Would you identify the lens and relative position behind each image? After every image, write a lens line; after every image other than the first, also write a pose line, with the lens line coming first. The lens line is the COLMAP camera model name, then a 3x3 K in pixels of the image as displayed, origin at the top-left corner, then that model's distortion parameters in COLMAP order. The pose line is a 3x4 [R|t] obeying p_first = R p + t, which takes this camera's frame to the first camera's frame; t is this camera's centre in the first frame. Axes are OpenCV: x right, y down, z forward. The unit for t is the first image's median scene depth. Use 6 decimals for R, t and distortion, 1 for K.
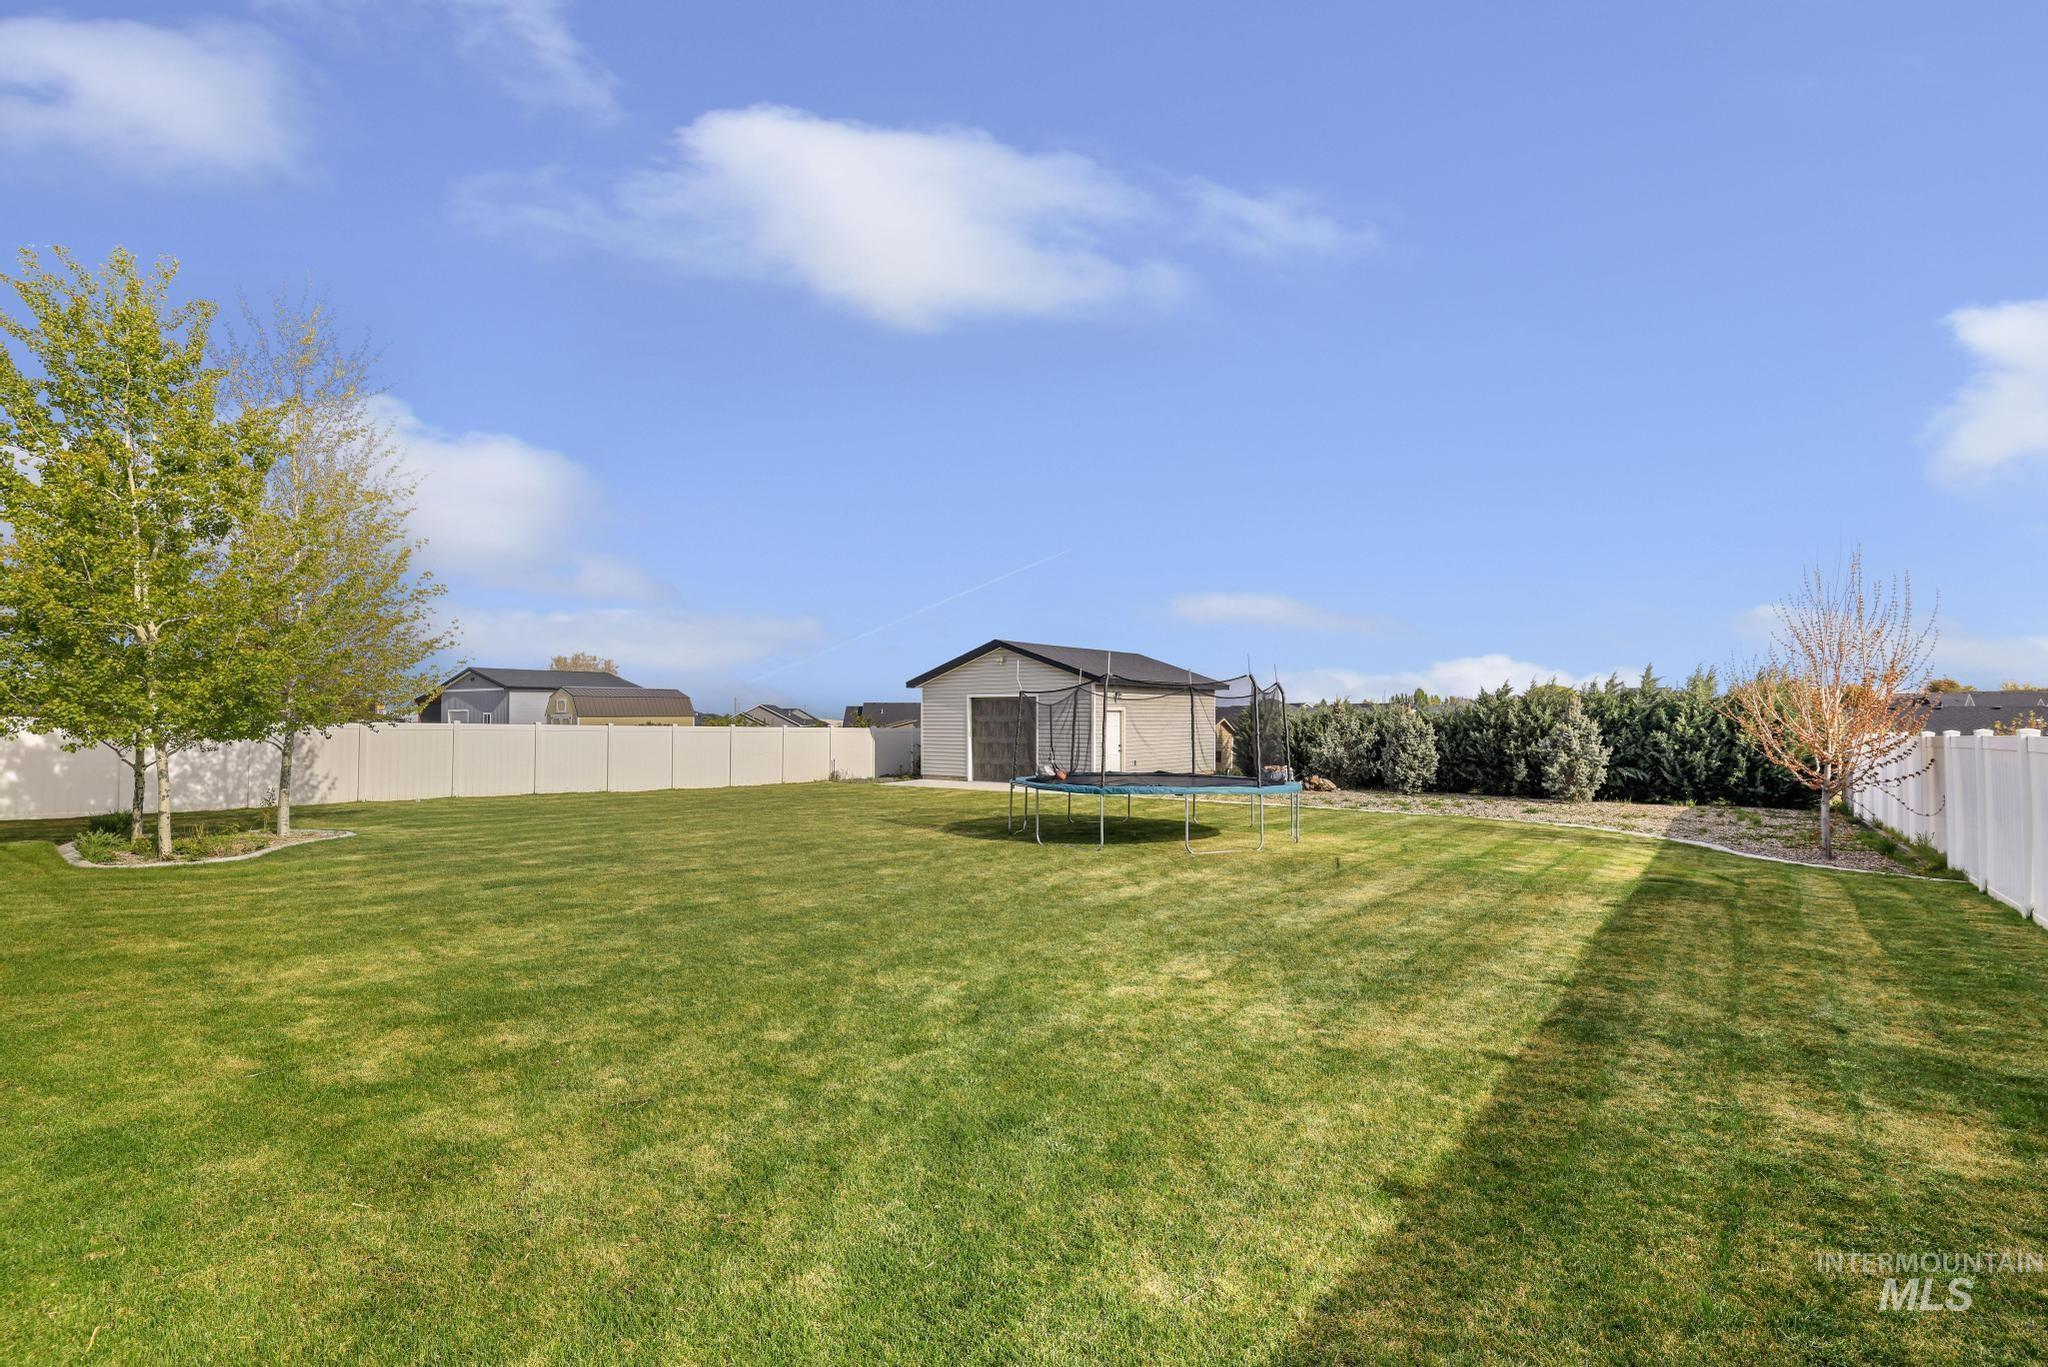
lens RADIAL K [[965.2, 0, 1024.0], [0, 965.2, 683.5], [0, 0, 1]] dist [-0.023609, 0.000010]
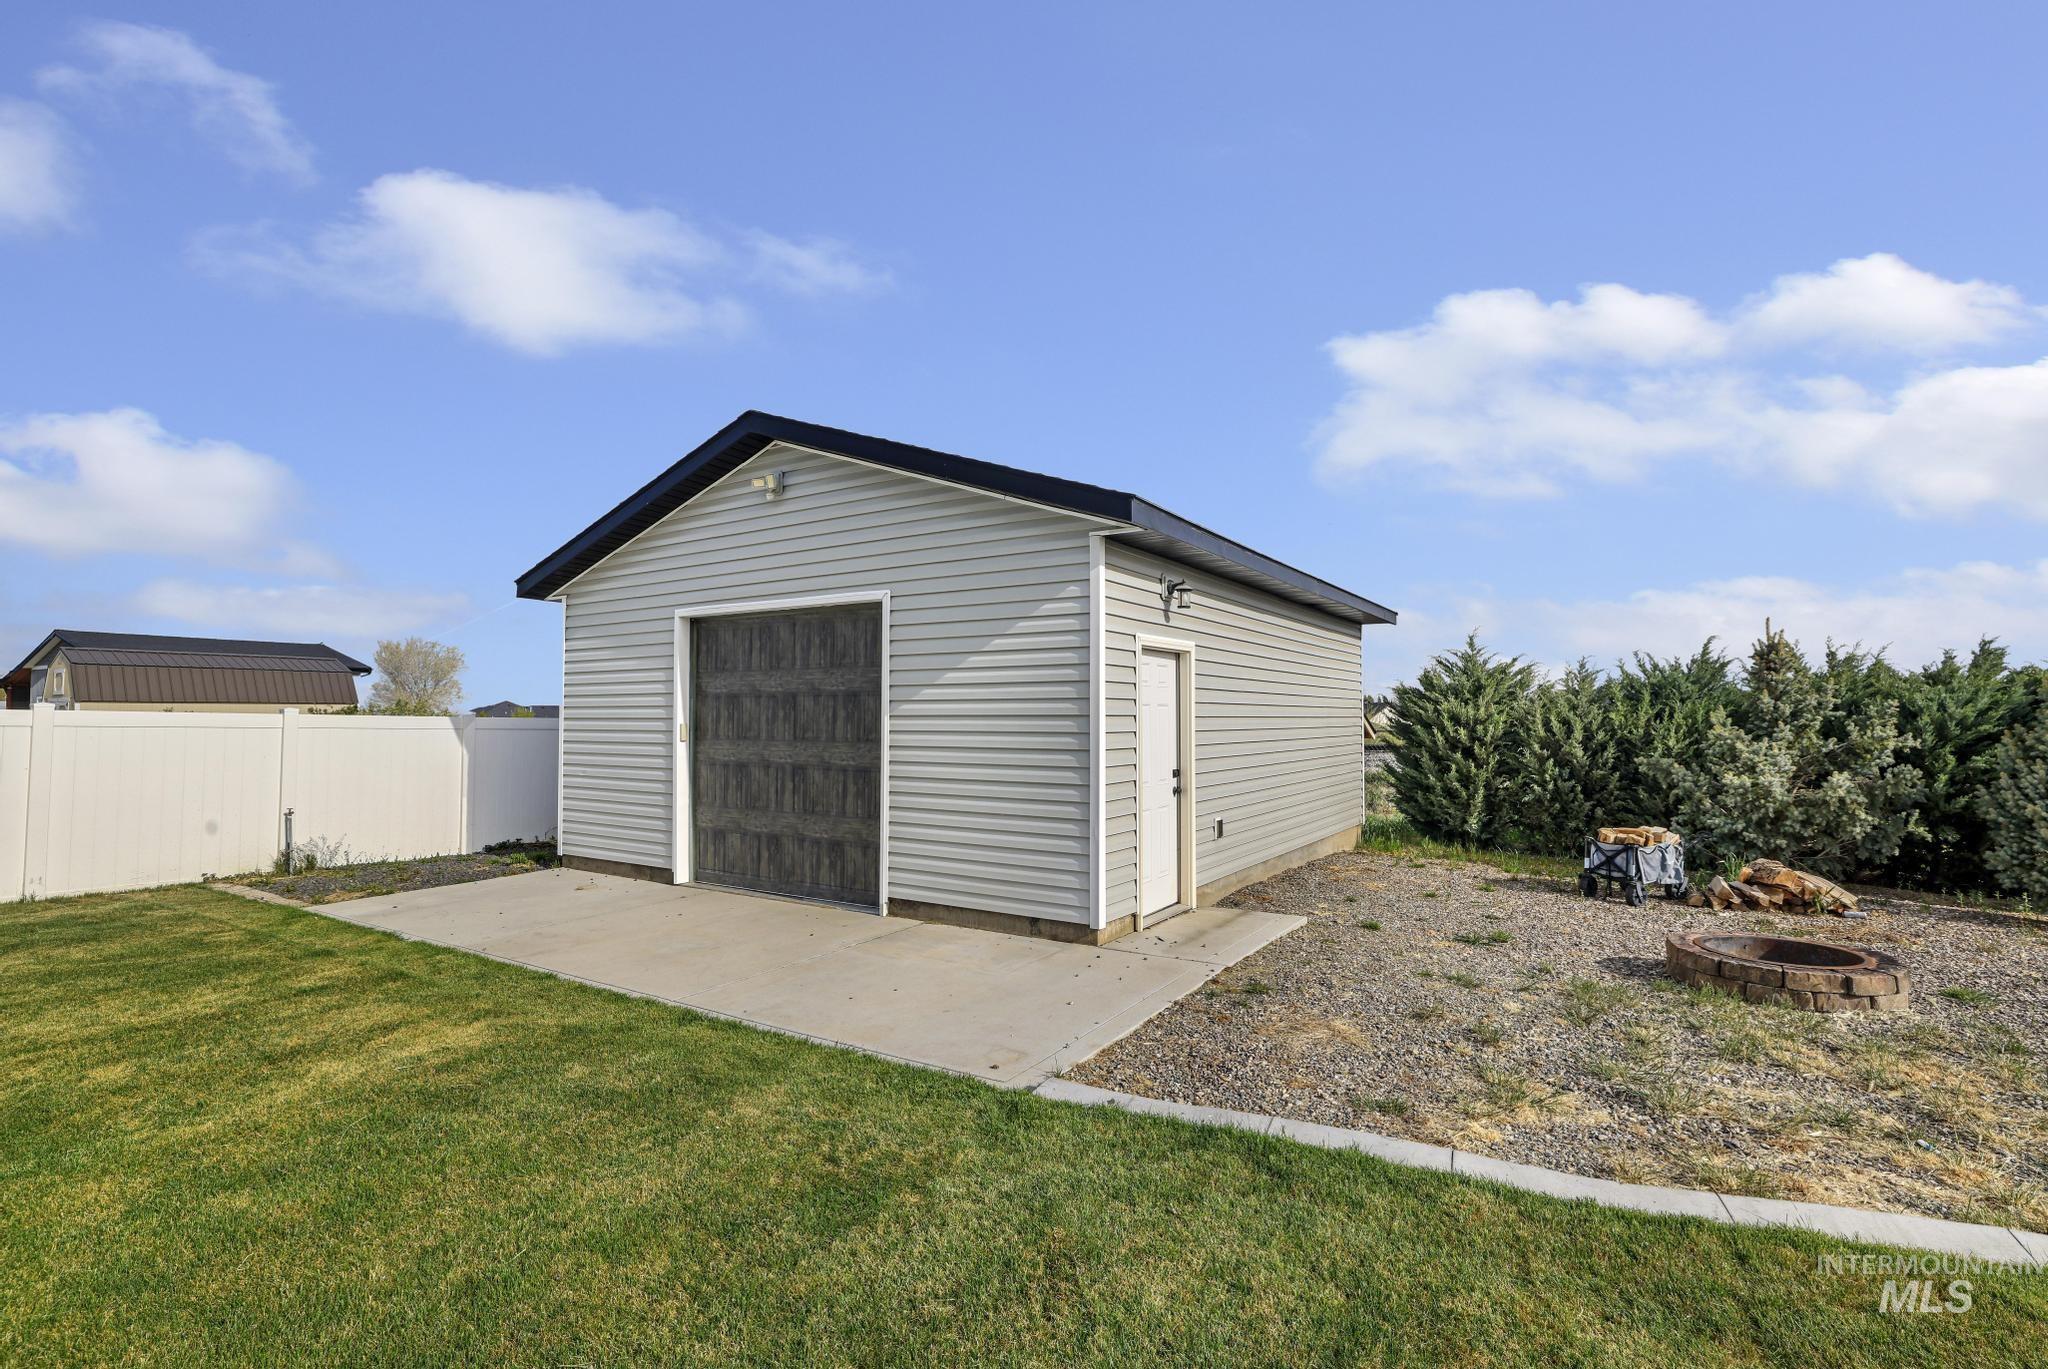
lens RADIAL K [[965.2, 0, 1024.0], [0, 965.2, 684.5], [0, 0, 1]] dist [-0.023609, 0.000010]
pose [[0.998465, 0.003463, 0.055282, 0.037308], [-0.002368, 0.999800, -0.019857, 0.042326], [-0.055340, 0.019696, 0.998273, 0.683192]]
